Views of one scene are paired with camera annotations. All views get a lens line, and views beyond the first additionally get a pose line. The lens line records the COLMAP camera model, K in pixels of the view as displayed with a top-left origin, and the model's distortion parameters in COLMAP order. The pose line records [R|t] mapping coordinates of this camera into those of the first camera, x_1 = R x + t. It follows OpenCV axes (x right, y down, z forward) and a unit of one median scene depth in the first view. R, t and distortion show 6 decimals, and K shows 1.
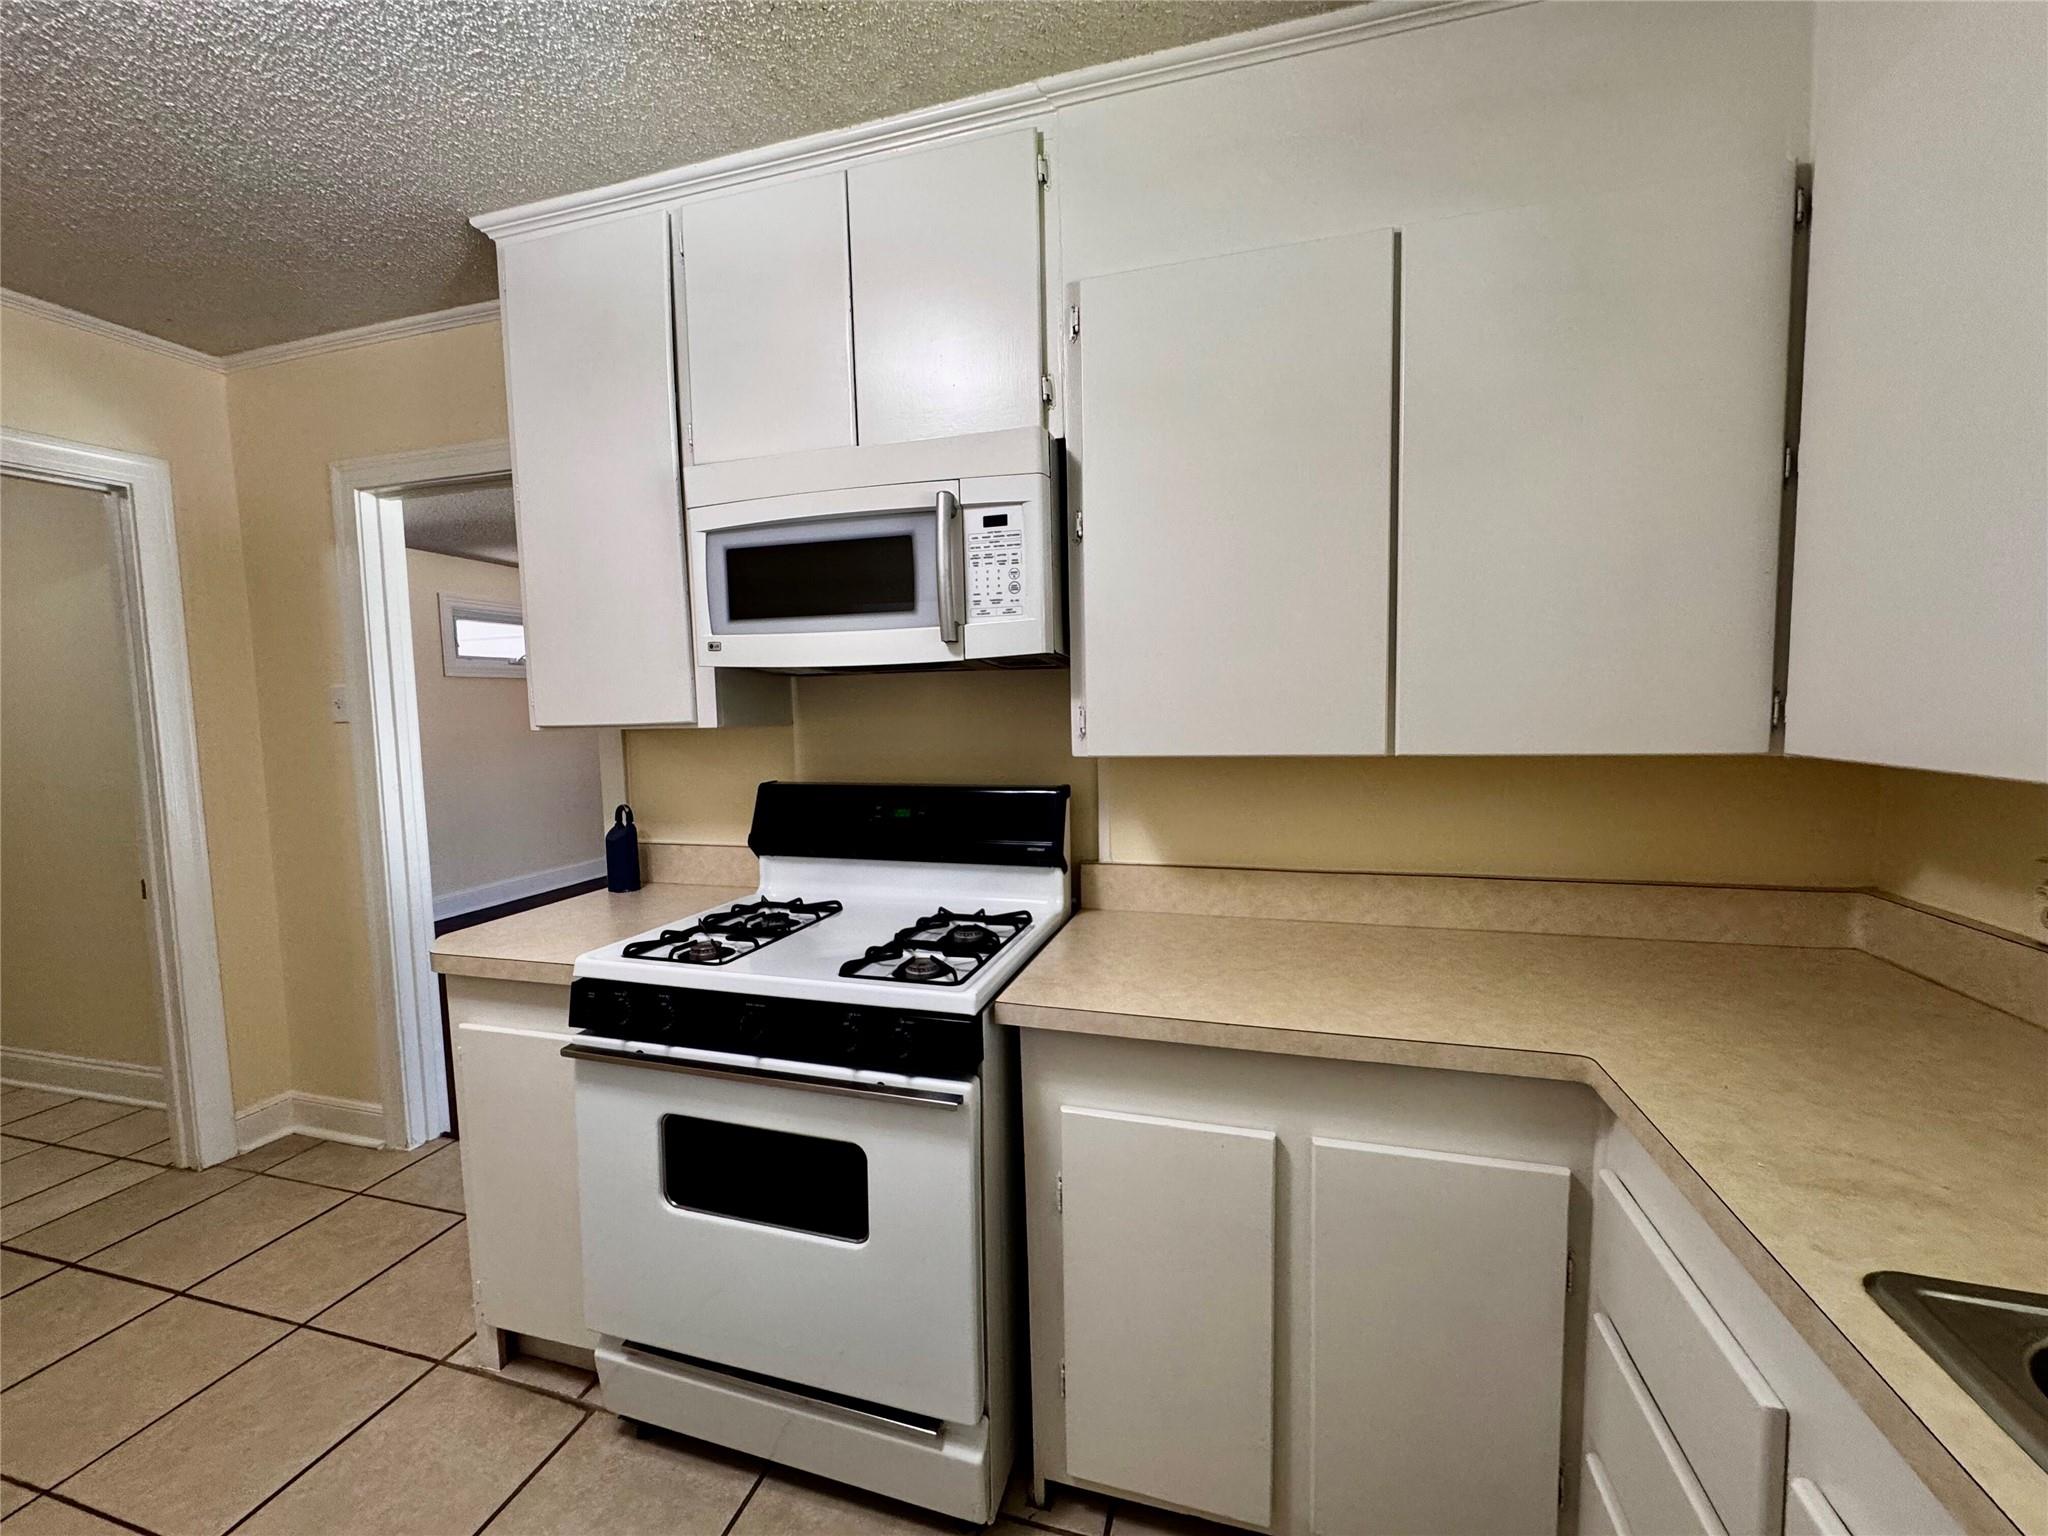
lens RADIAL K [[809.9, 0, 1030.7], [0, 809.9, 764.0], [0, 0, 1]] dist [-0.002432, -0.000018]
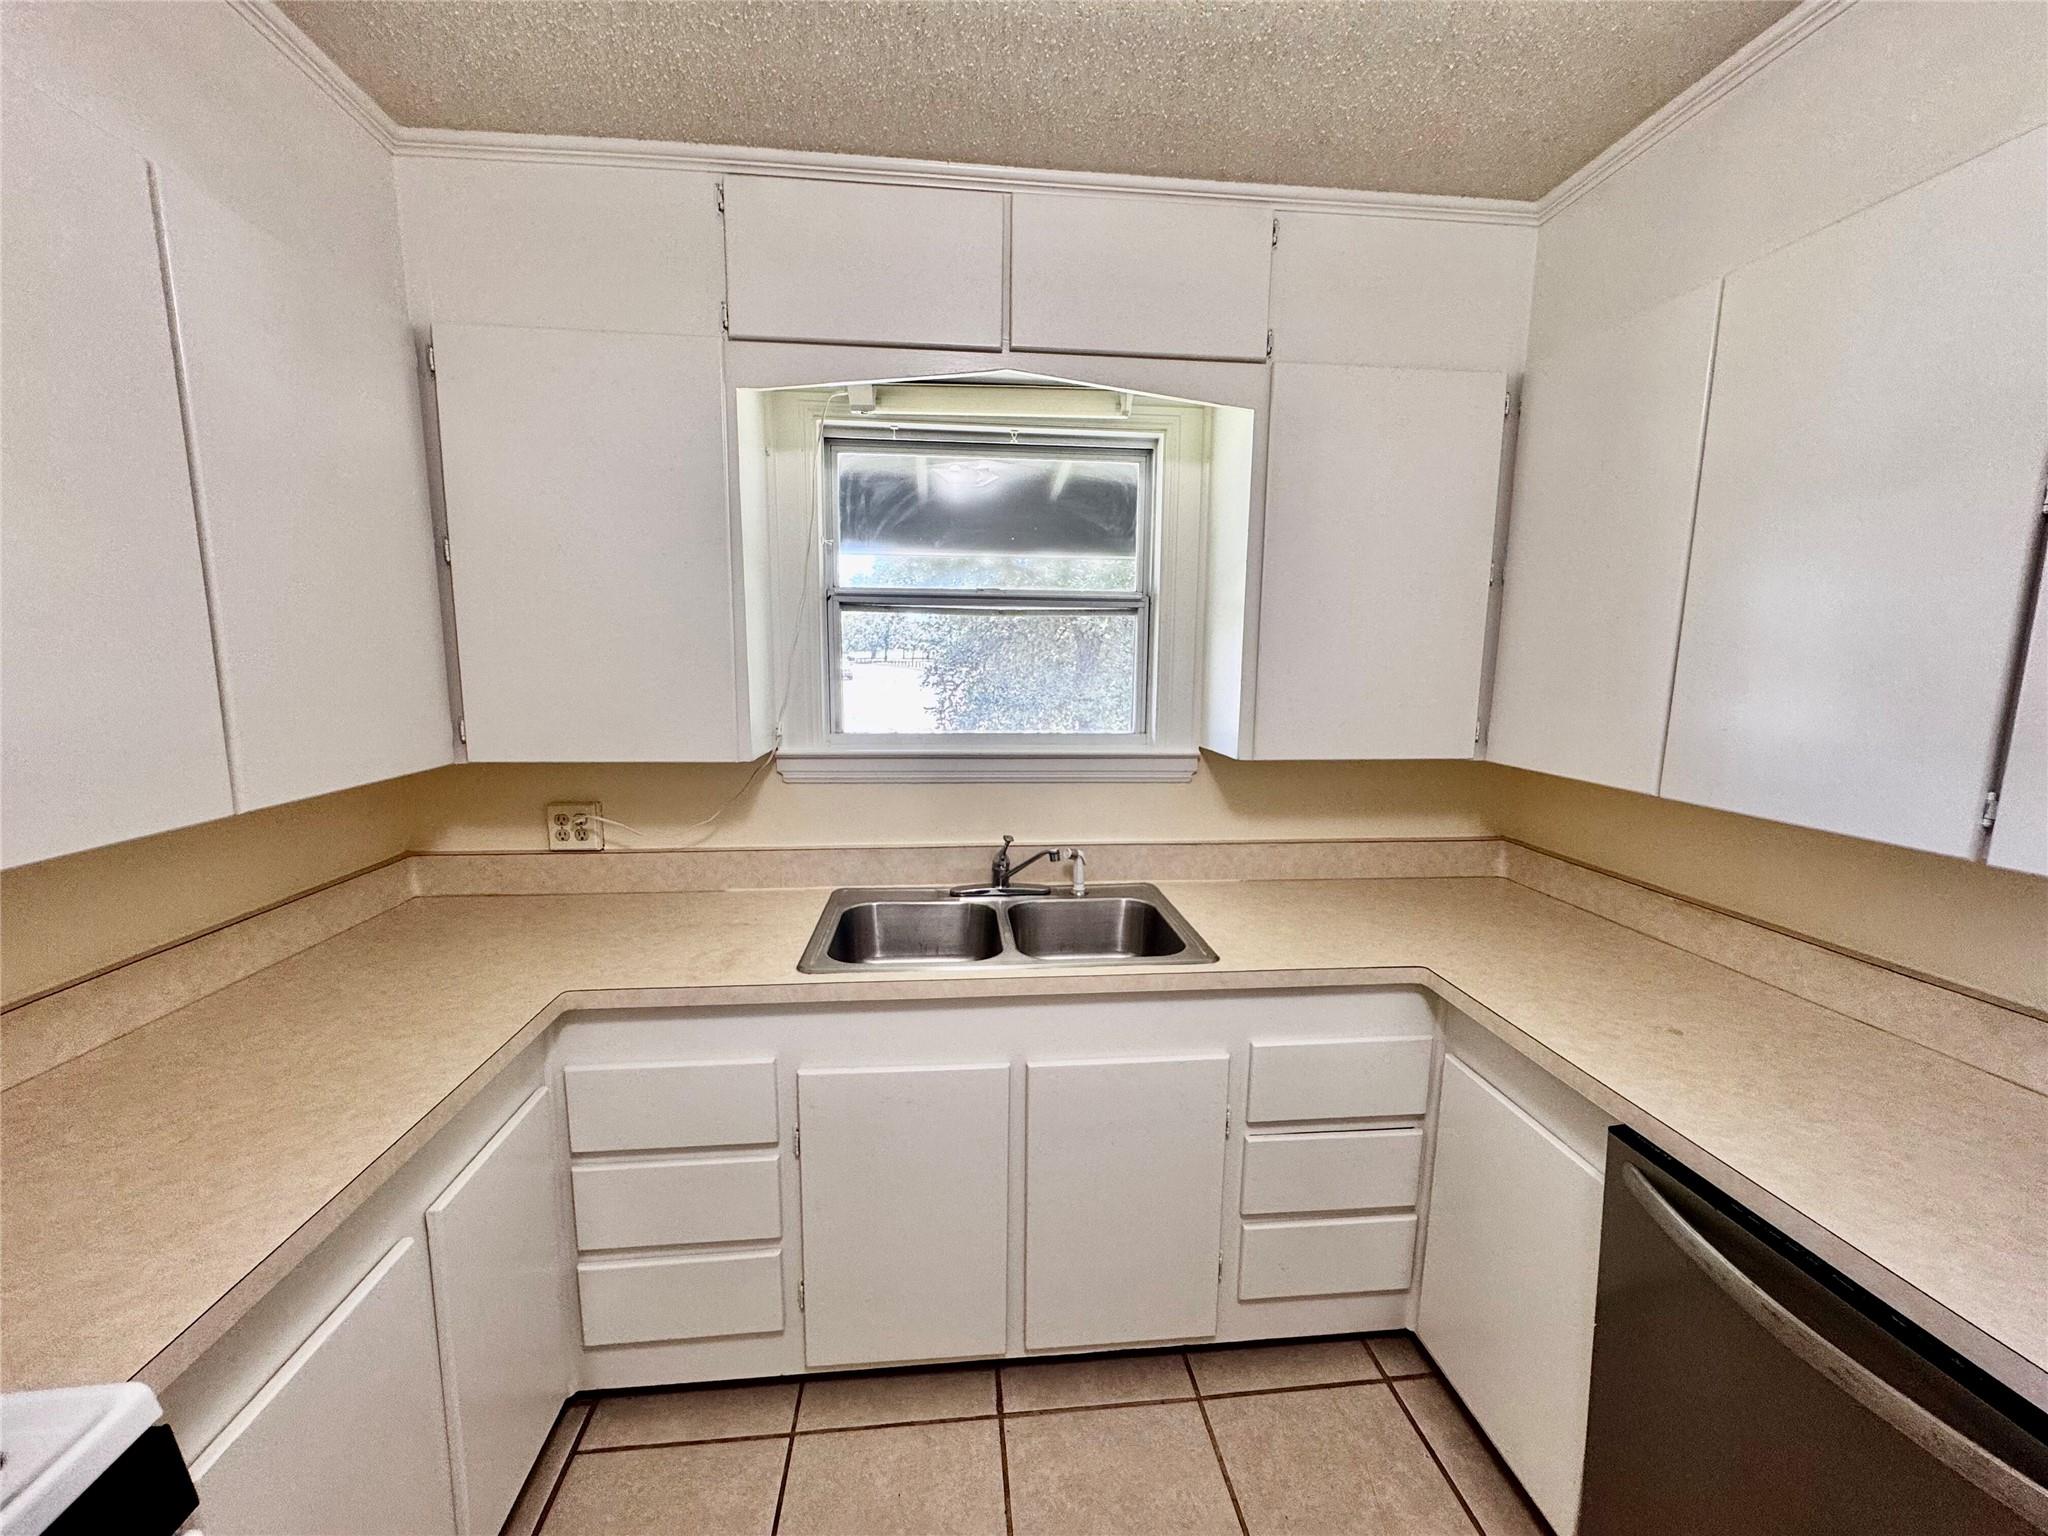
lens RADIAL K [[809.9, 0, 1022.6], [0, 809.9, 771.2], [0, 0, 1]] dist [-0.002432, -0.000018]
pose [[-0.372207, -0.115842, 0.920892, -0.618247], [0.070572, 0.985776, 0.152528, -0.121843], [-0.925463, 0.121762, -0.358738, 0.541212]]
